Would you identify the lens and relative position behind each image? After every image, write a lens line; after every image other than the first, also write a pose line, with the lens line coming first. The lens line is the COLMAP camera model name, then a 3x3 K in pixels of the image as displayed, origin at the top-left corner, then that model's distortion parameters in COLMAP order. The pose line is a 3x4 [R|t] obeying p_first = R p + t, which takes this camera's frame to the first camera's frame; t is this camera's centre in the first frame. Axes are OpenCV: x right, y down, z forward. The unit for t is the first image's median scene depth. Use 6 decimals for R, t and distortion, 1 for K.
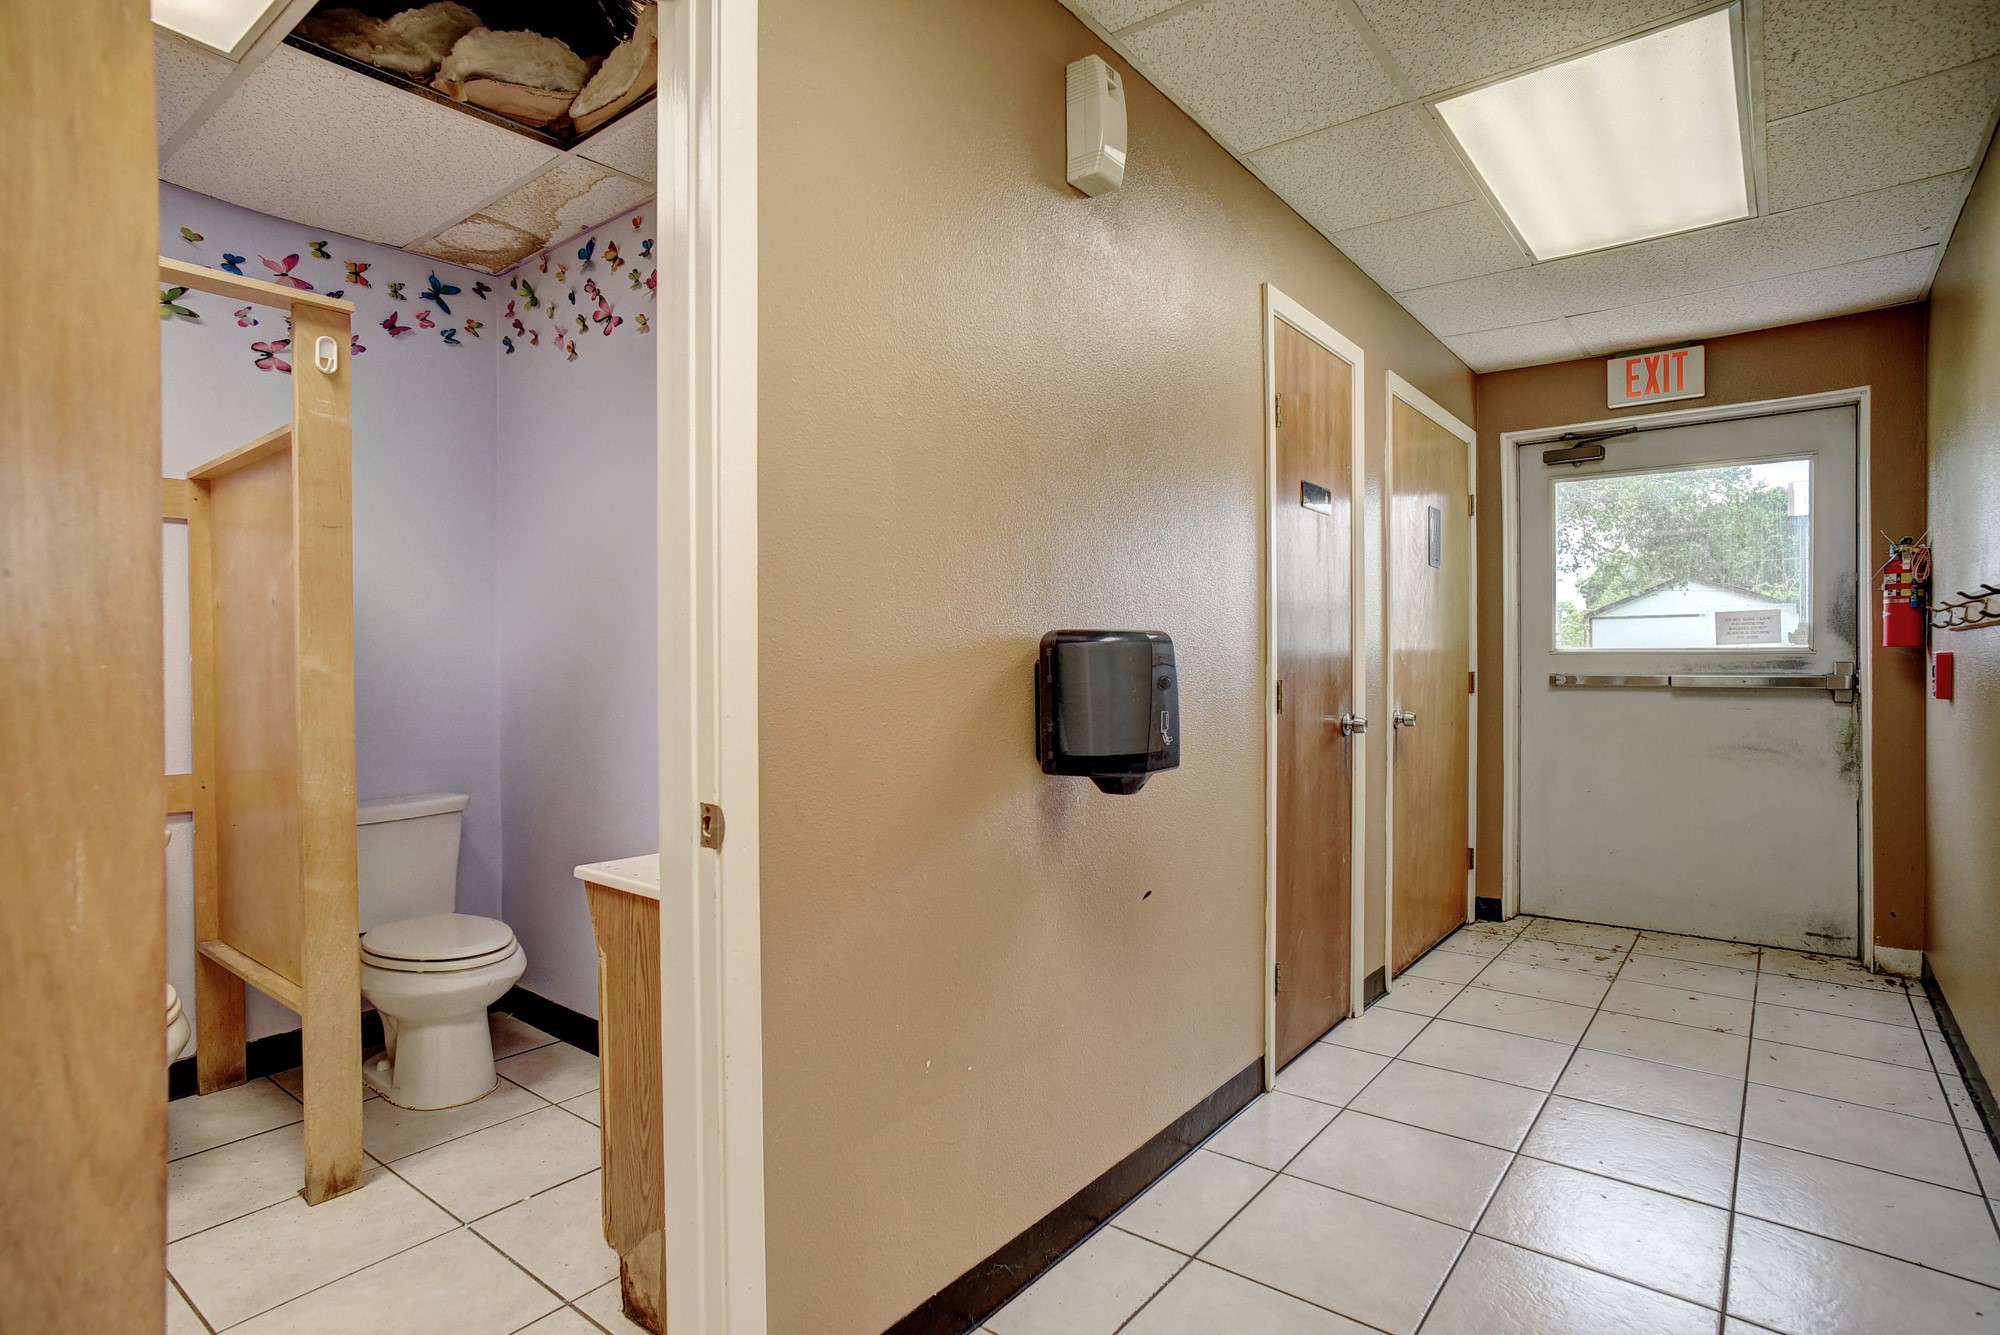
lens RADIAL K [[1035.8, 0, 1021.9], [0, 1035.8, 668.7], [0, 0, 1]] dist [-0.056460, 0.050058]
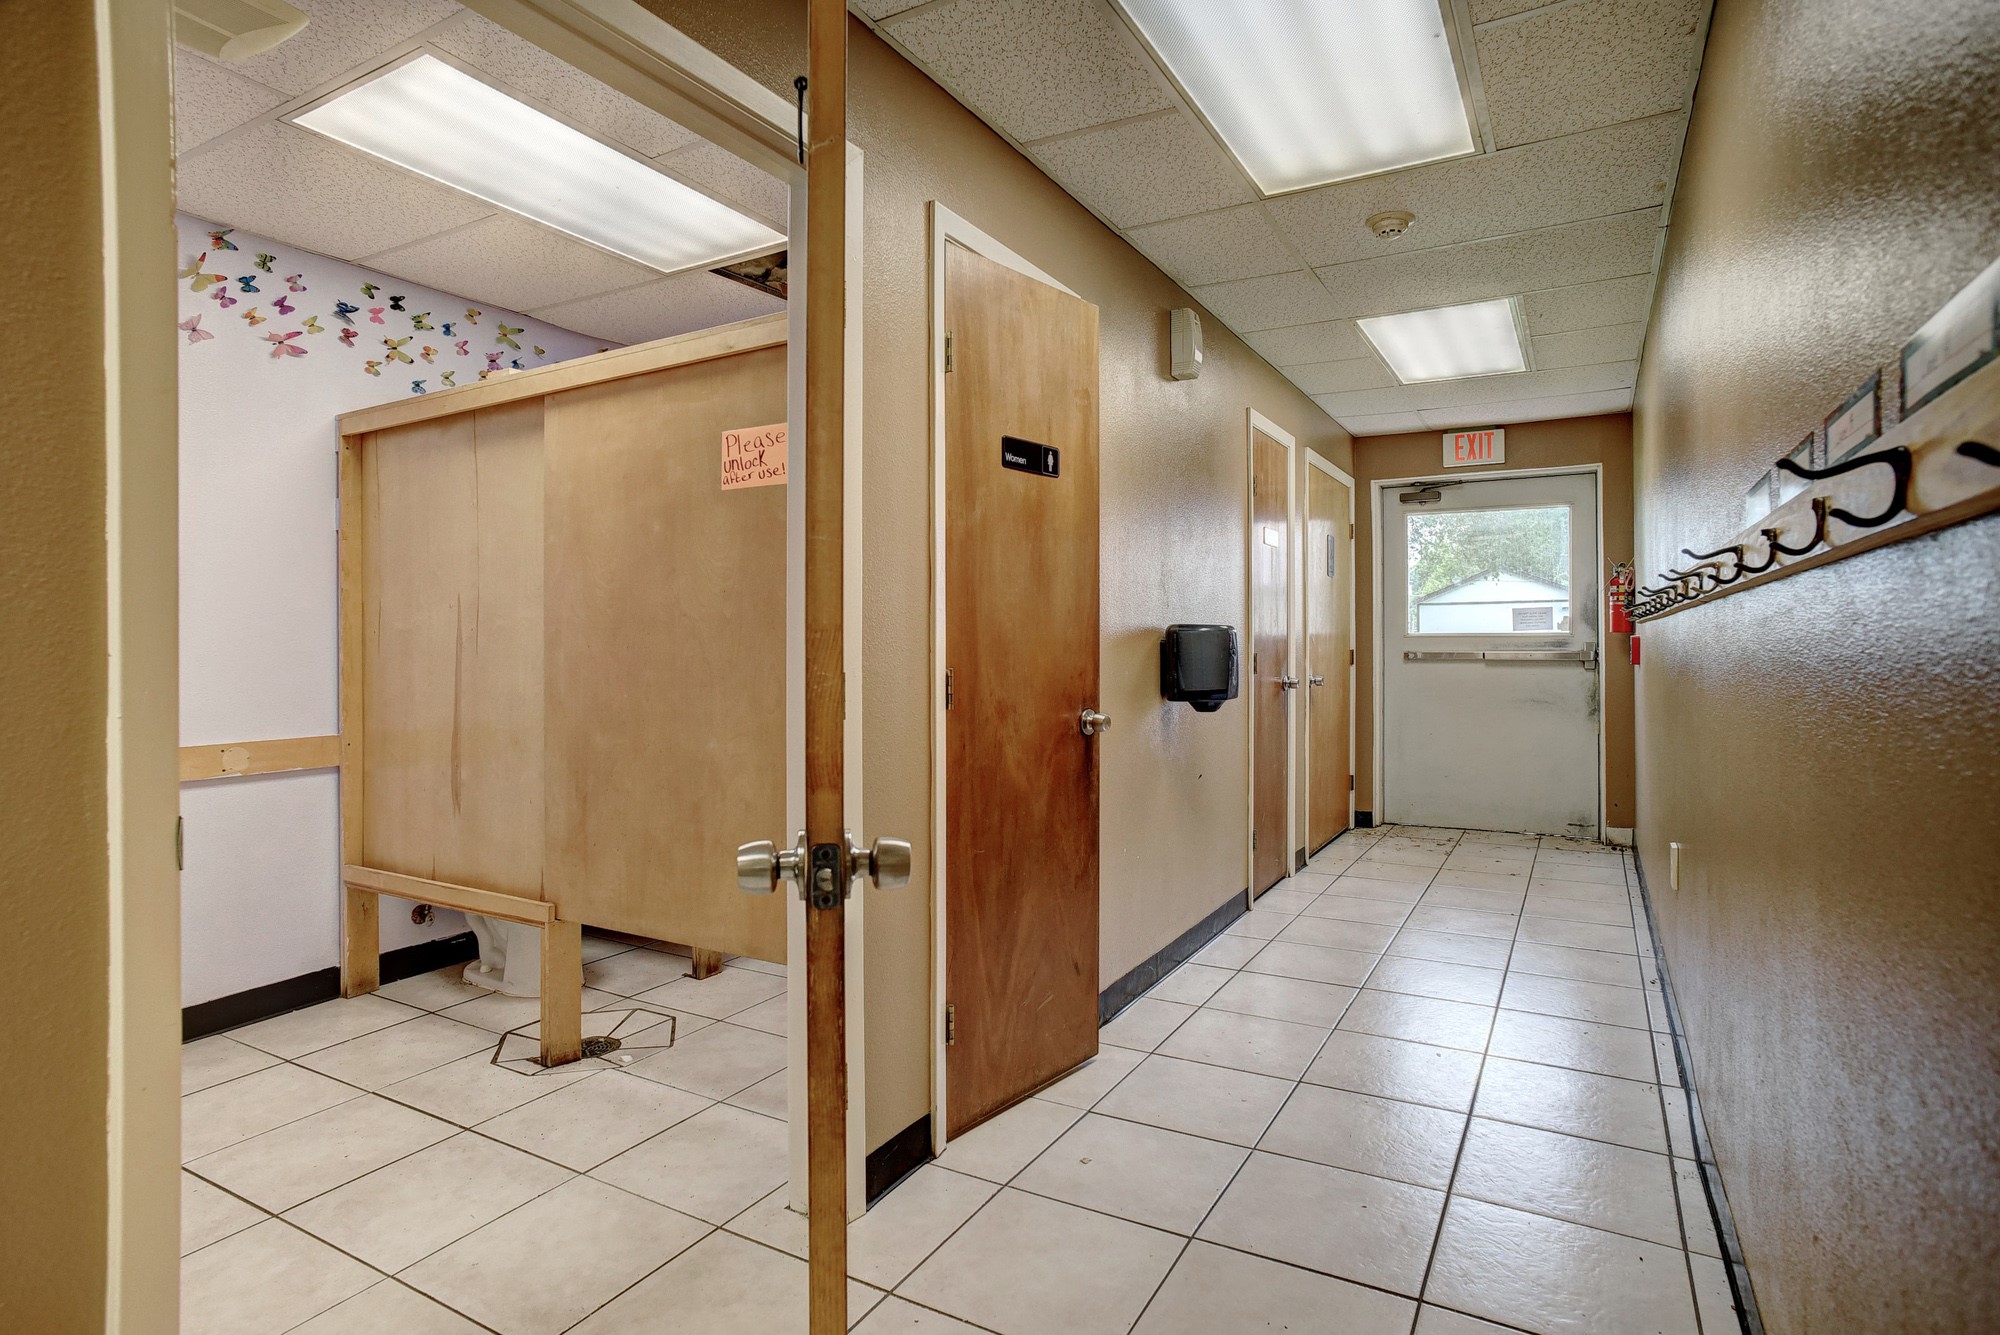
lens RADIAL K [[1031.6, 0, 1019.0], [0, 1031.6, 647.5], [0, 0, 1]] dist [-0.041432, 0.045796]
pose [[0.990354, -0.001323, 0.138556, -0.236710], [0.001897, 0.999990, -0.004010, 0.005334], [-0.138549, 0.004234, 0.990347, -0.376230]]
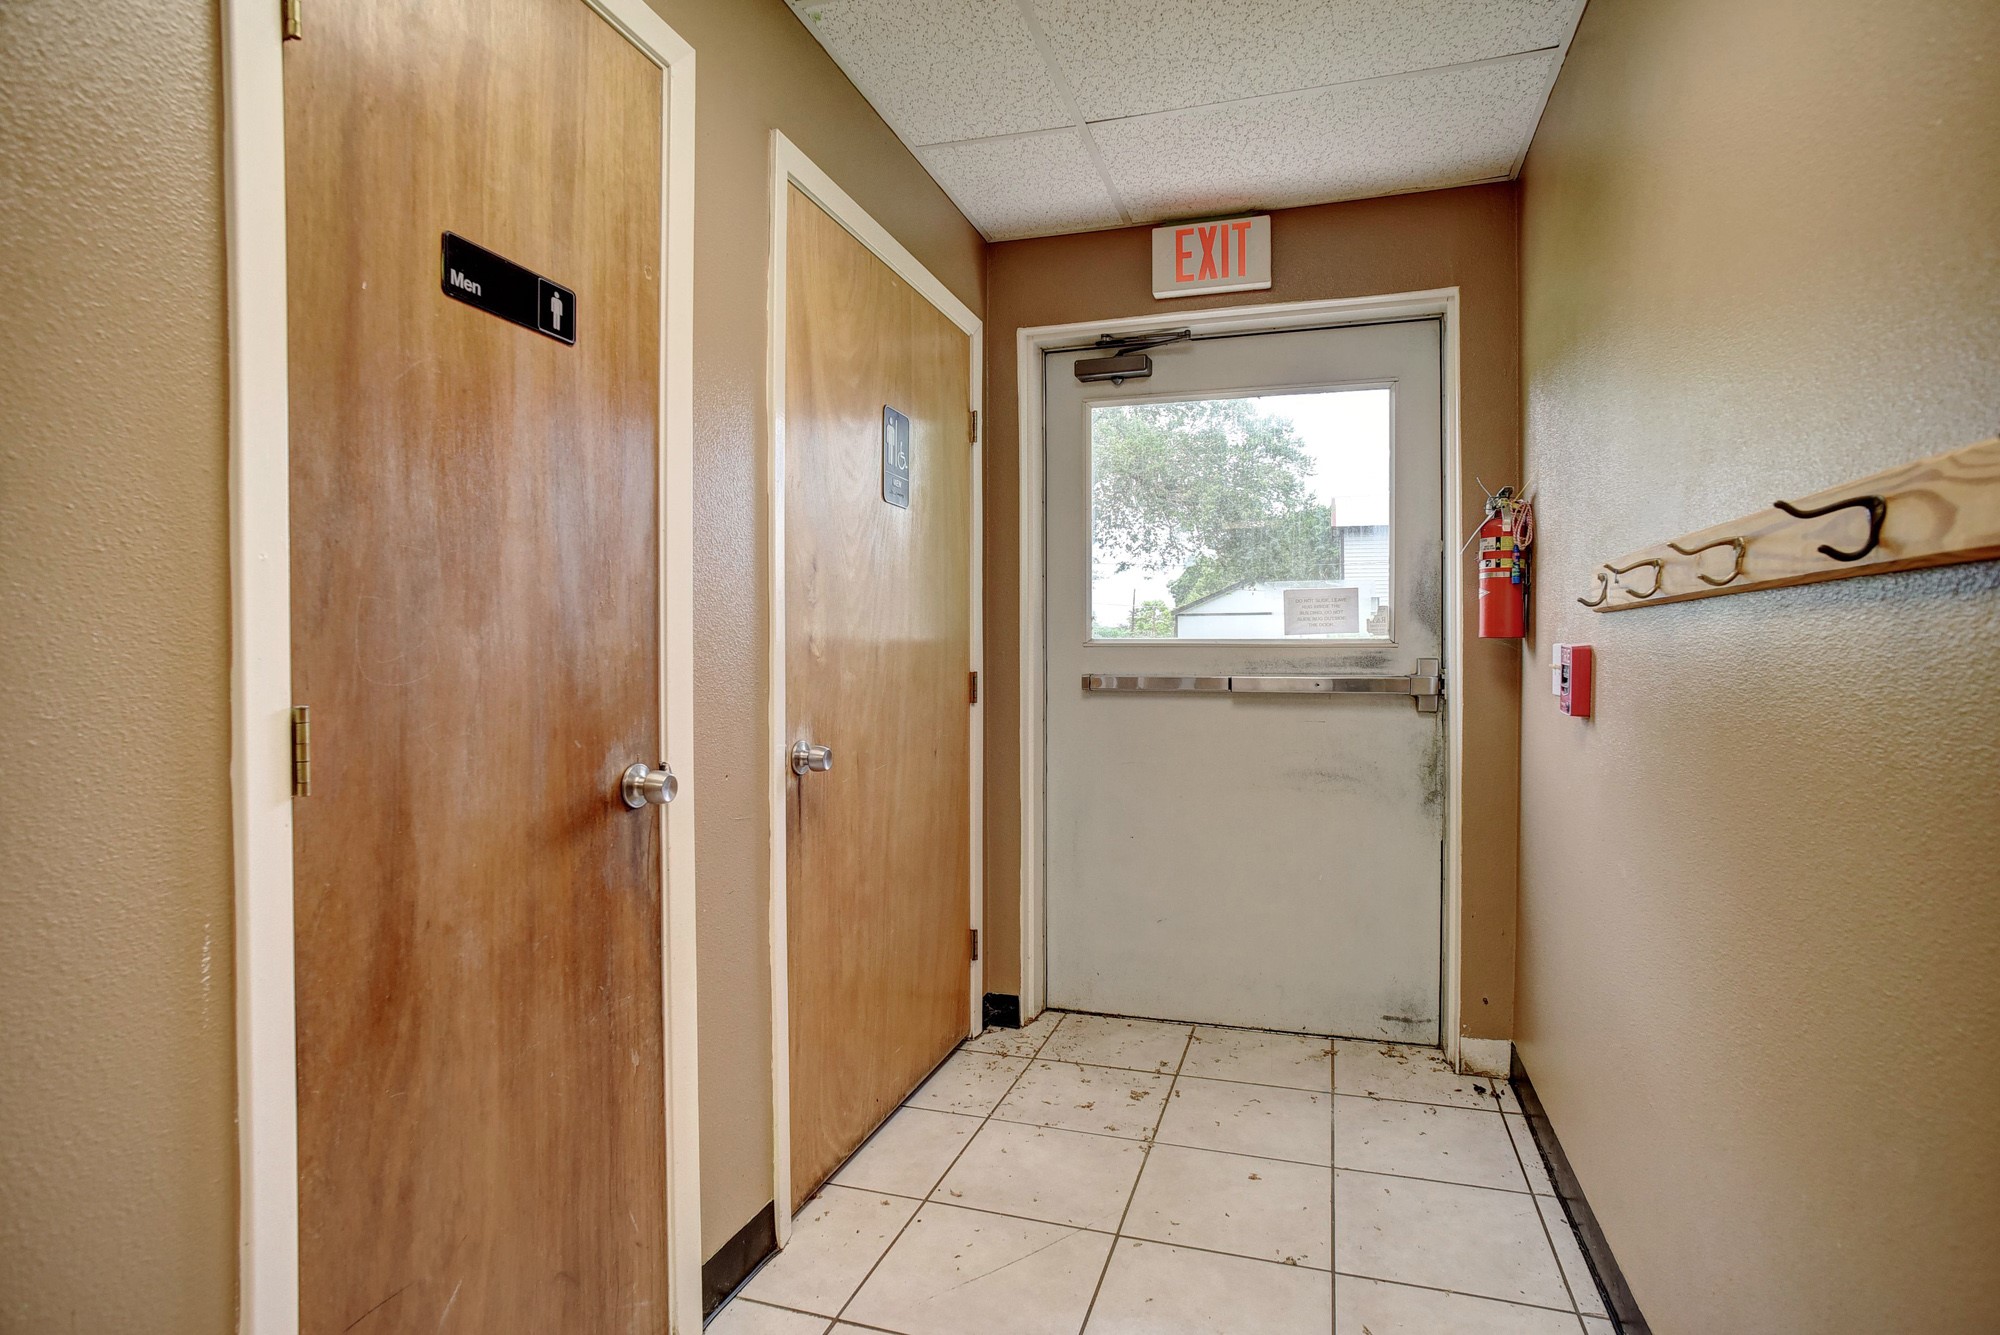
lens RADIAL K [[1035.8, 0, 1021.9], [0, 1035.8, 668.7], [0, 0, 1]] dist [-0.056460, 0.050058]
pose [[0.937371, -0.001902, 0.348326, 0.257308], [-0.000592, 0.999975, 0.007053, -0.004174], [-0.348331, -0.006818, 0.937347, 0.388580]]
